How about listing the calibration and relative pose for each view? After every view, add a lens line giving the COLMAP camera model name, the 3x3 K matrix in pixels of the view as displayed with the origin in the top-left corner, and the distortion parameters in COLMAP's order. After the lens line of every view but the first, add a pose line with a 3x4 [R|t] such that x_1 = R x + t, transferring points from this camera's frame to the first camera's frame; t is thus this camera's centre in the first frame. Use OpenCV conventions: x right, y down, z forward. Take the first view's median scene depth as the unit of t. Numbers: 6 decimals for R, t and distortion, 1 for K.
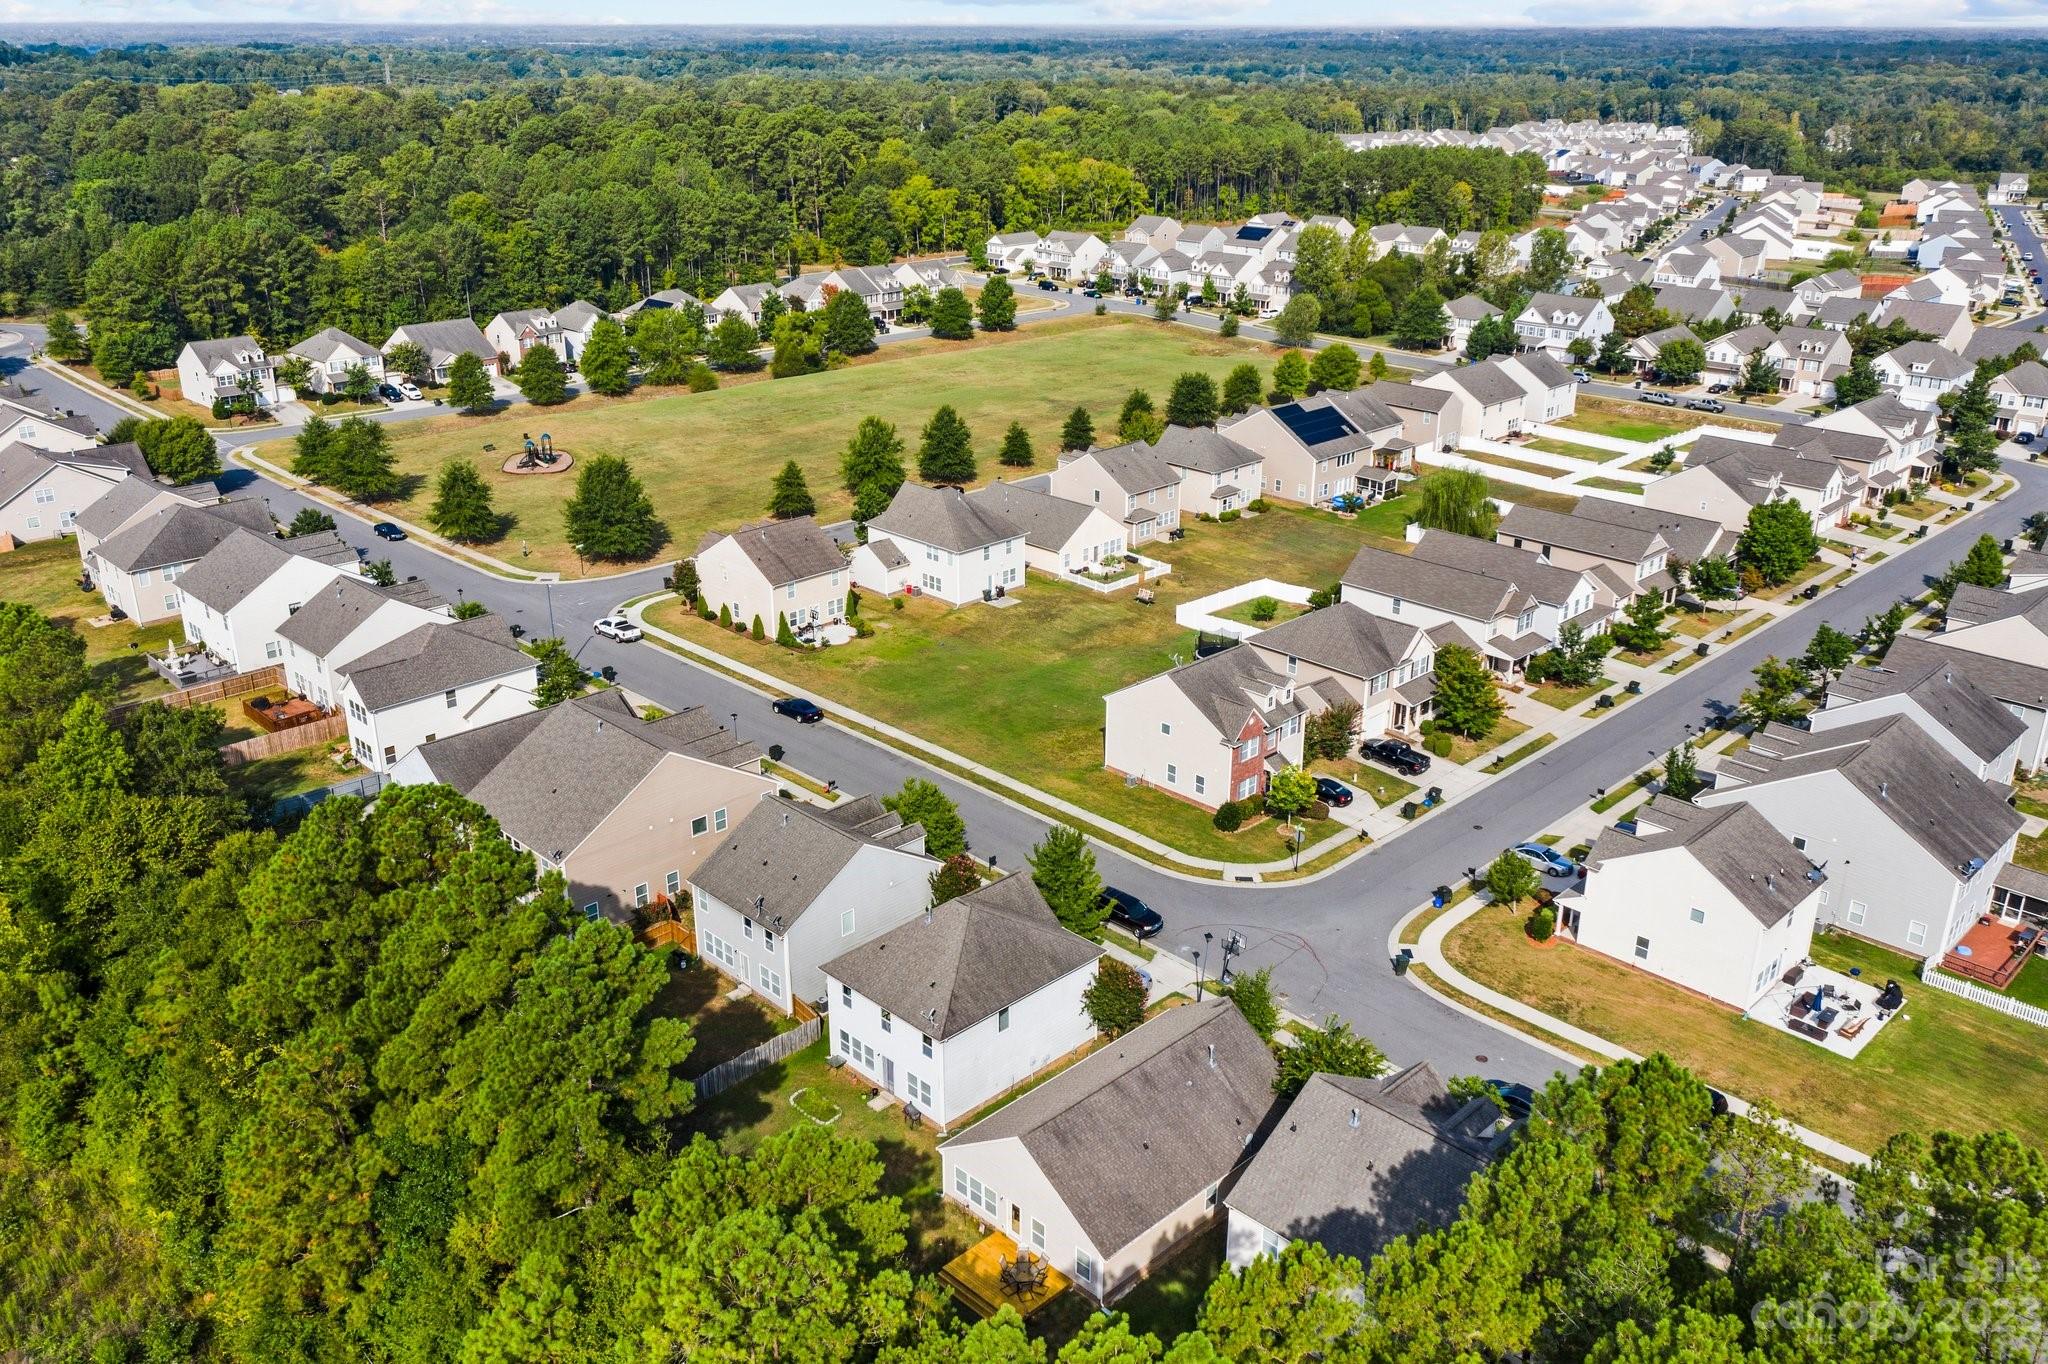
lens RADIAL K [[1657.9, 0, 1026.7], [0, 1657.9, 671.0], [0, 0, 1]] dist [-0.005848, 0.002645]
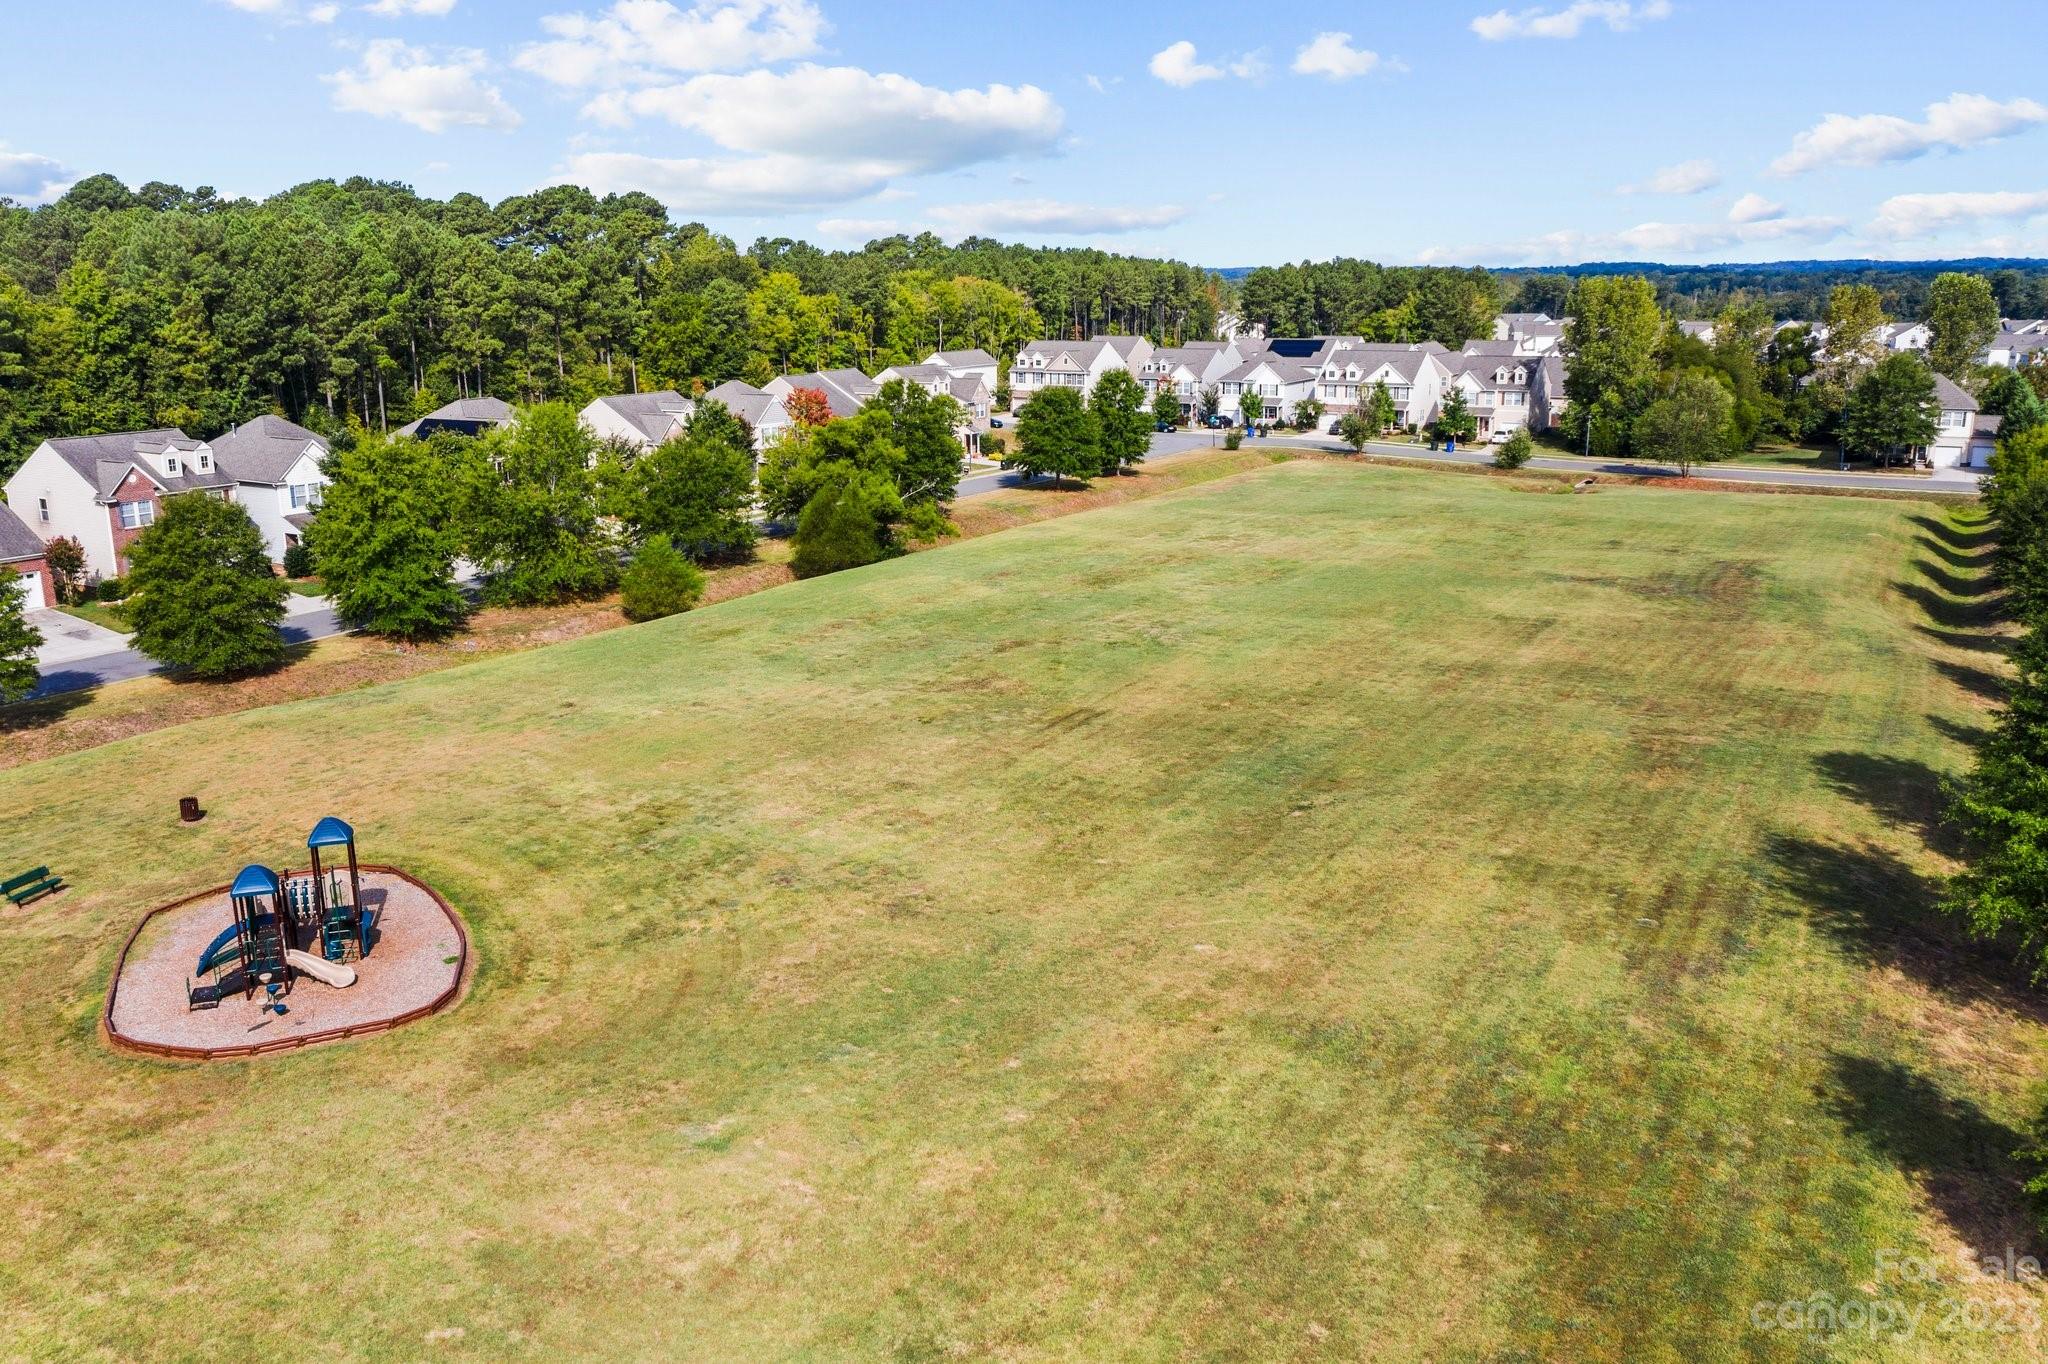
lens RADIAL K [[1657.9, 0, 1026.7], [0, 1657.9, 671.0], [0, 0, 1]] dist [-0.005848, 0.002645]
pose [[0.969578, -0.069864, 0.234601, -0.185762], [0.101095, 0.987139, -0.123843, -0.092975], [-0.222932, 0.143792, 0.964171, 0.570686]]
